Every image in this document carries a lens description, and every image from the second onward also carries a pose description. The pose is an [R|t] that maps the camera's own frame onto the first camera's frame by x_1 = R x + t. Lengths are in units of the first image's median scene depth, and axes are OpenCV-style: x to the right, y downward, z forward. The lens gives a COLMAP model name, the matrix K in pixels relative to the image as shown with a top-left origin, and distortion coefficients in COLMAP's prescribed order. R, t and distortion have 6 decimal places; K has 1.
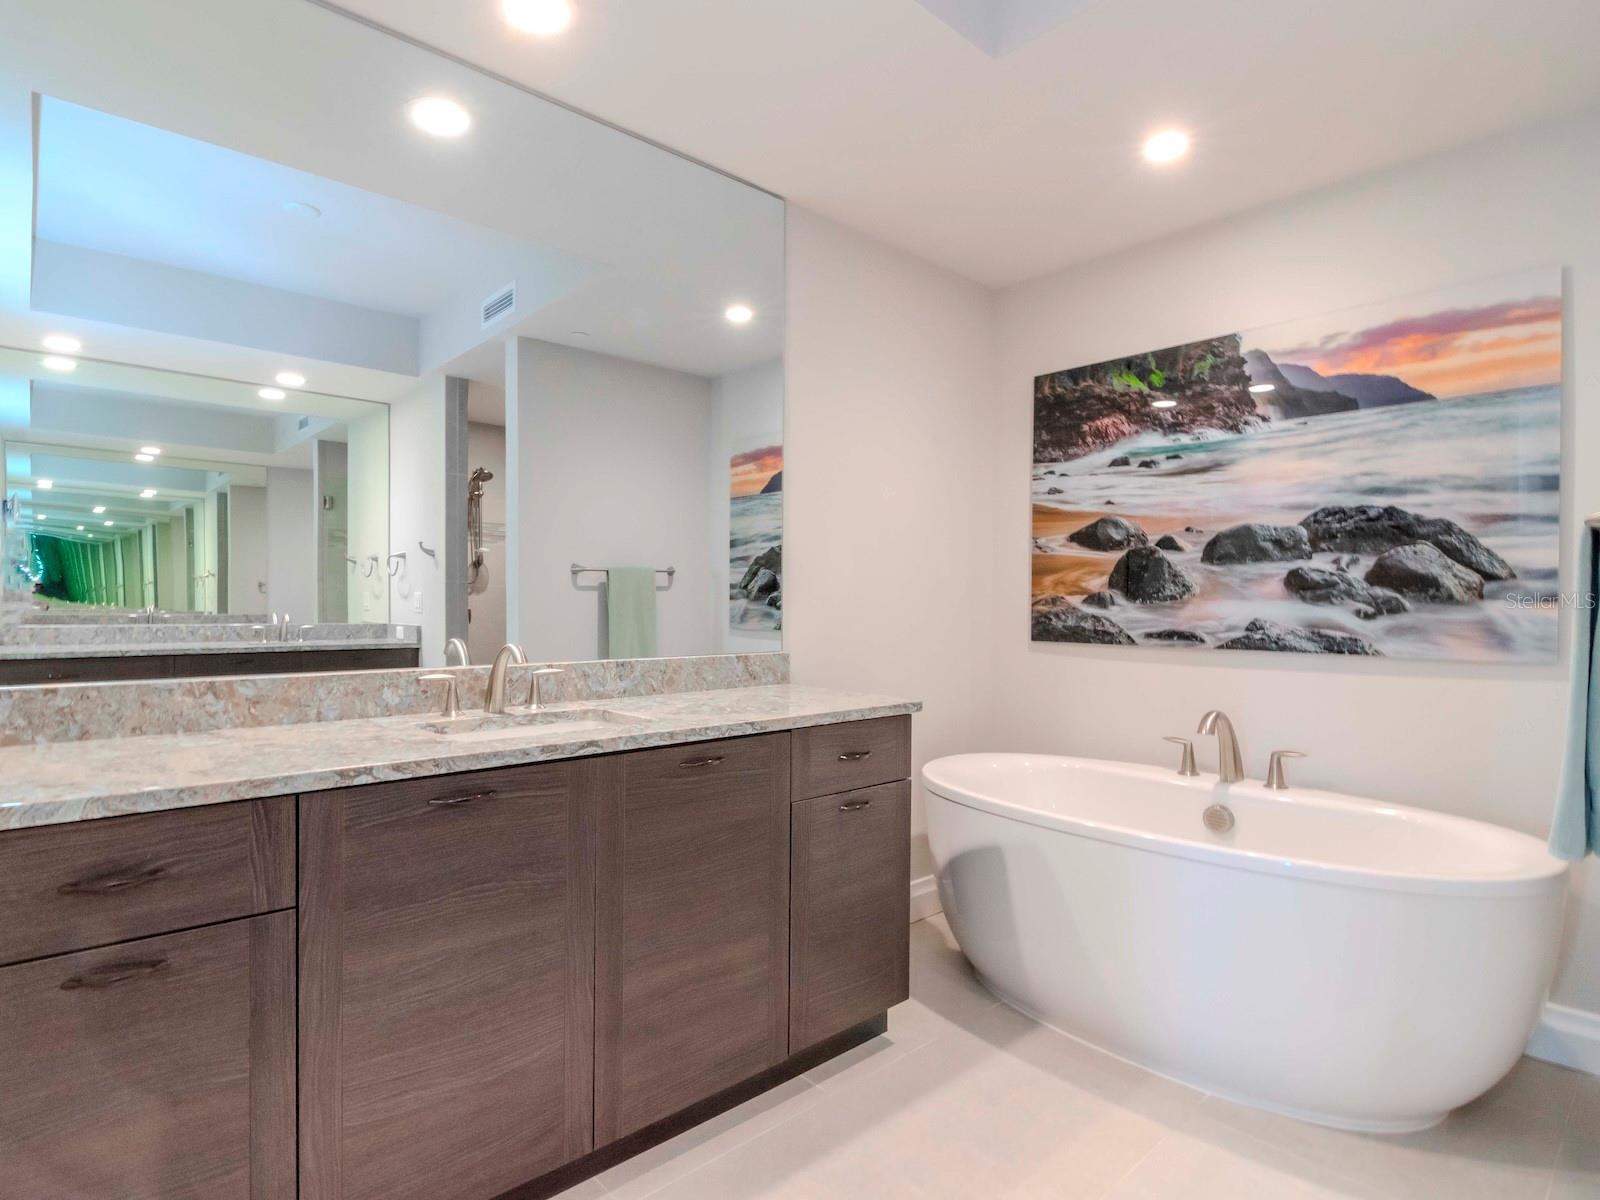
lens RADIAL K [[824.1, 0, 650.8], [0, 824.1, 607.2], [0, 0, 1]] dist [-0.002944, -0.003259]
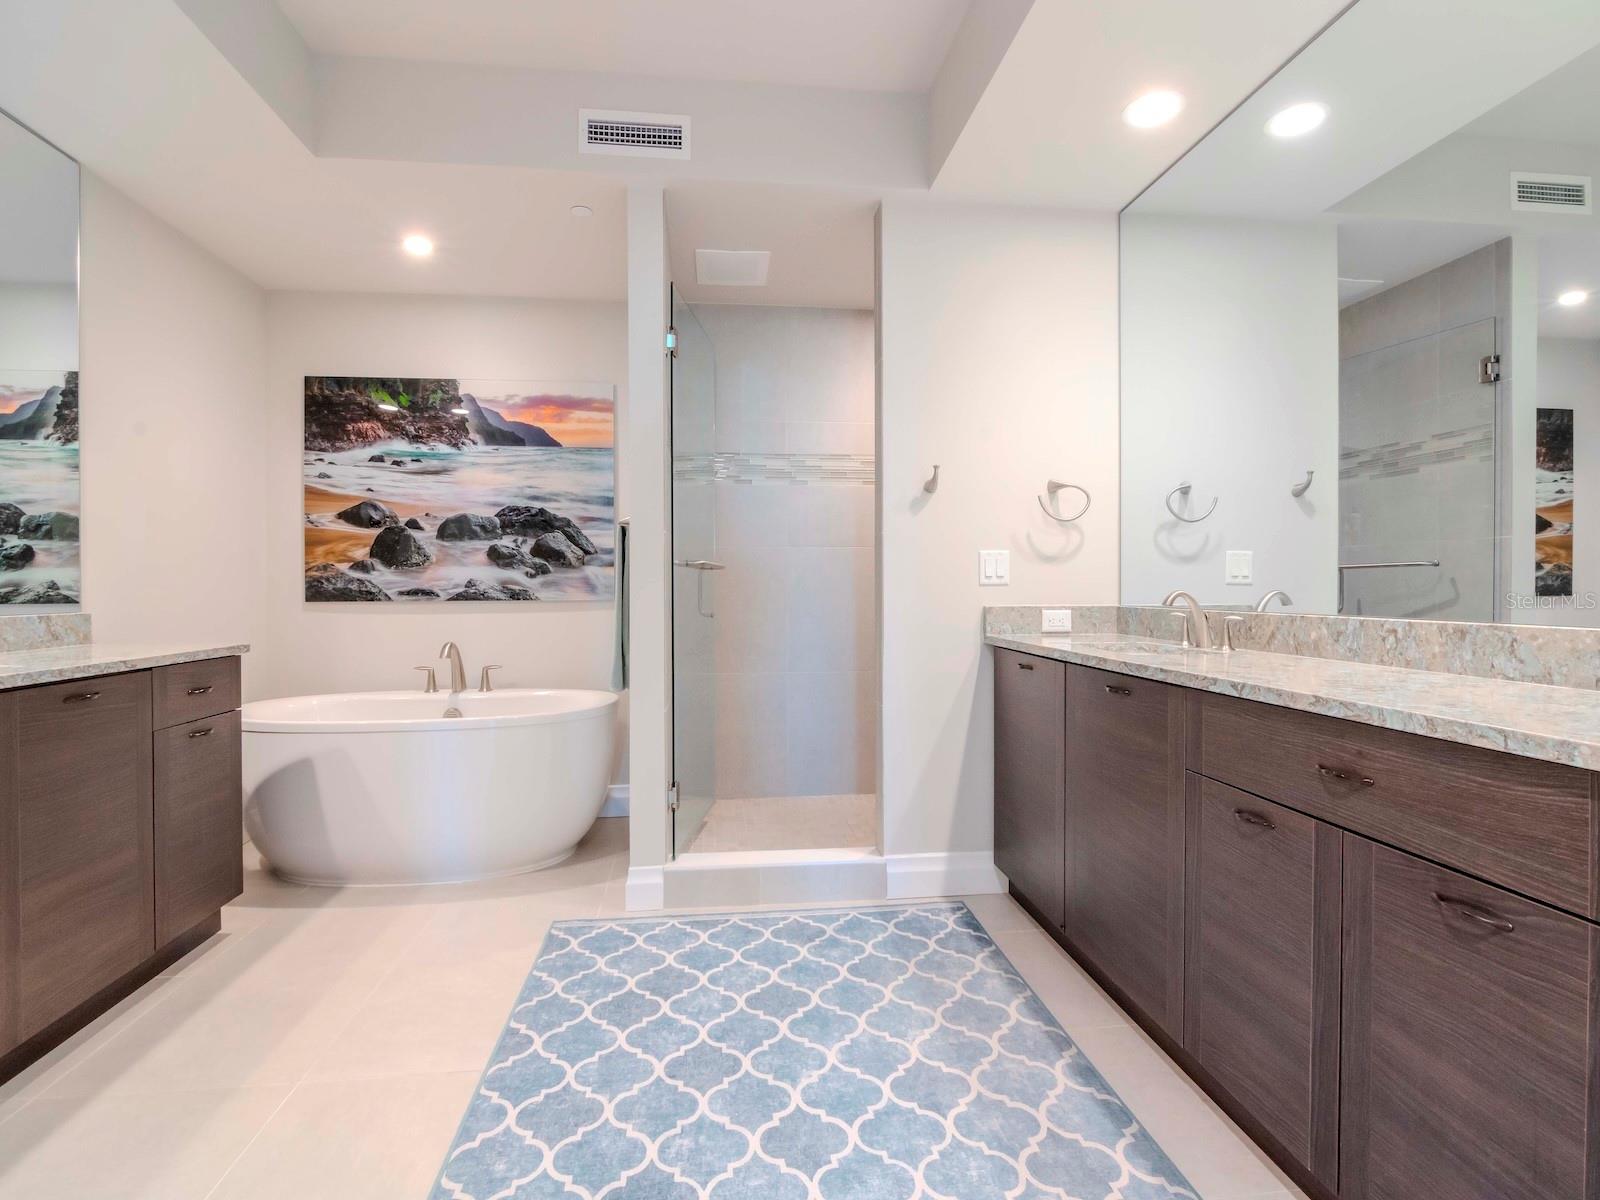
lens RADIAL K [[832.2, 0, 763.3], [0, 832.2, 595.3], [0, 0, 1]] dist [-0.002853, -0.011541]
pose [[0.538430, -0.020489, 0.842421, -0.226145], [0.011465, 0.999790, 0.016988, 0.023725], [-0.842592, 0.000512, 0.538552, -0.229244]]
